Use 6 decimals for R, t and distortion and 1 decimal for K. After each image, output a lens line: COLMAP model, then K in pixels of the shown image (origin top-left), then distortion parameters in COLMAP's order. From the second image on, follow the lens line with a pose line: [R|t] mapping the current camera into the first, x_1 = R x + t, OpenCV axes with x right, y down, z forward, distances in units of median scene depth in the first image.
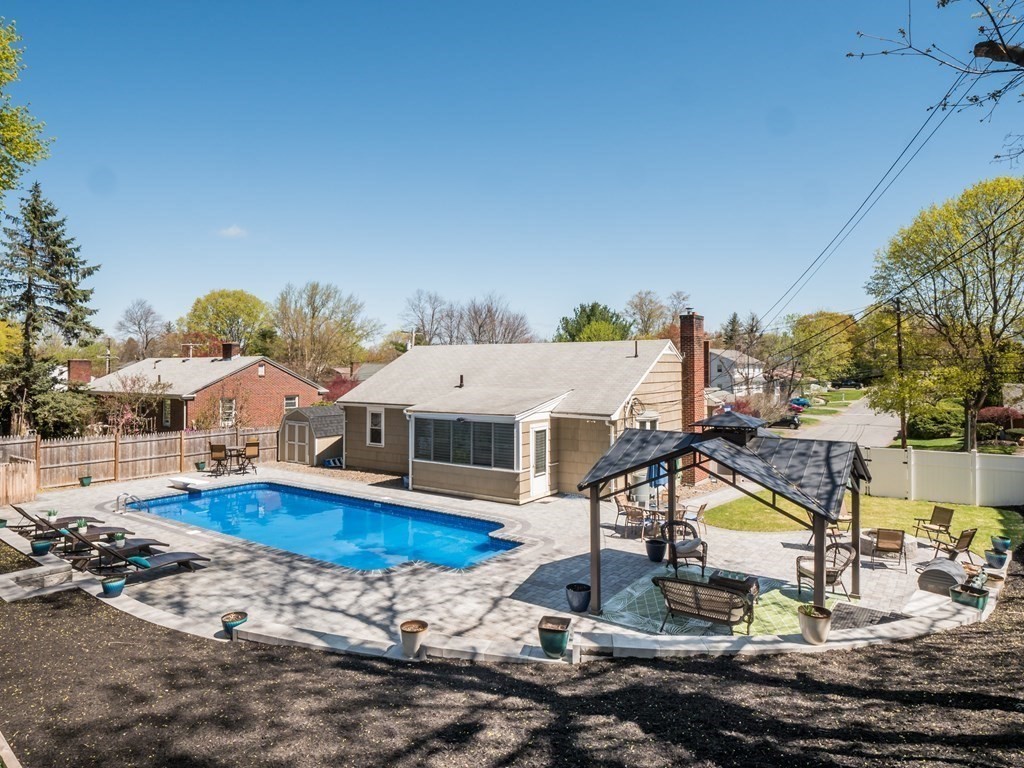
lens RADIAL K [[633.3, 0, 512.1], [0, 633.3, 378.6], [0, 0, 1]] dist [0.019075, 0.001972]
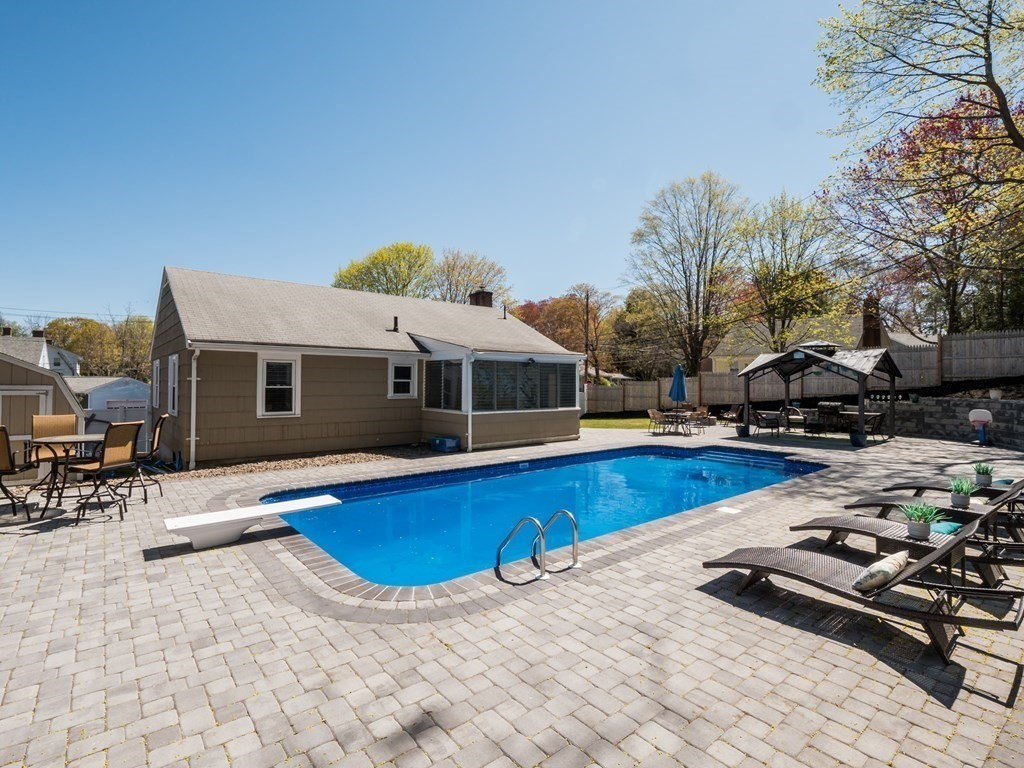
lens RADIAL K [[500.4, 0, 513.9], [0, 500.4, 382.7], [0, 0, 1]] dist [-0.020549, -0.001036]
pose [[0.276001, -0.000770, 0.961157, -0.648287], [0.014337, 0.999892, -0.003317, 0.082962], [-0.961051, 0.014696, 0.275982, 0.684678]]
